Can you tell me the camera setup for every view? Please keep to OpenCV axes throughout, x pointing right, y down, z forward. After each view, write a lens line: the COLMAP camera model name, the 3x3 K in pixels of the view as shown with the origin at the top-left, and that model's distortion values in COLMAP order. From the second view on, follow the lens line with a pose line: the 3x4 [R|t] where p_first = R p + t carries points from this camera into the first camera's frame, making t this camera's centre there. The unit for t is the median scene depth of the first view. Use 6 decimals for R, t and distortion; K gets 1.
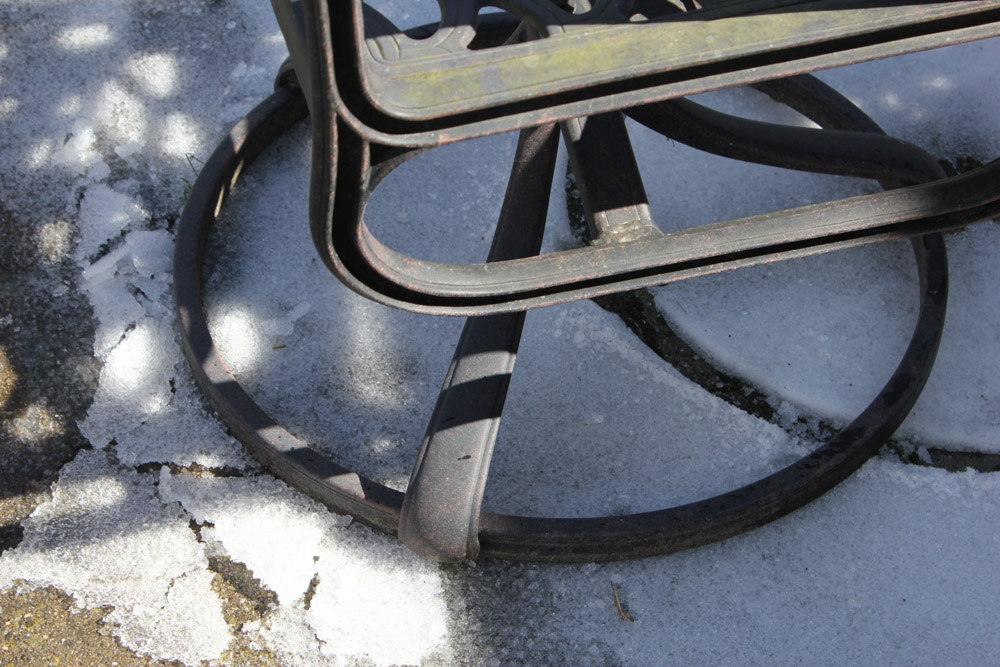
lens RADIAL K [[2414.2, 0, 499.1], [0, 2414.2, 364.7], [0, 0, 1]] dist [0.034466, 0.333536]
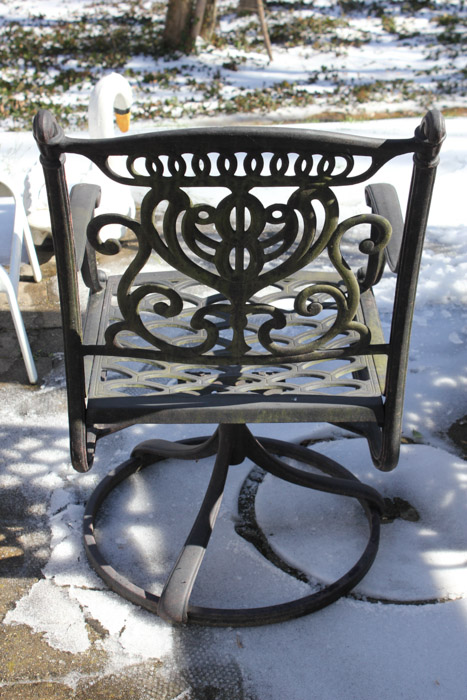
lens RADIAL K [[1223.8, 0, 233.5], [0, 1223.8, 350.0], [0, 0, 1]] dist [-0.004724, 0.100837]
pose [[0.997929, 0.041772, -0.048921, 0.093260], [-0.053640, 0.960126, -0.274375, 0.155470], [0.035509, 0.276431, 0.960378, -0.350578]]
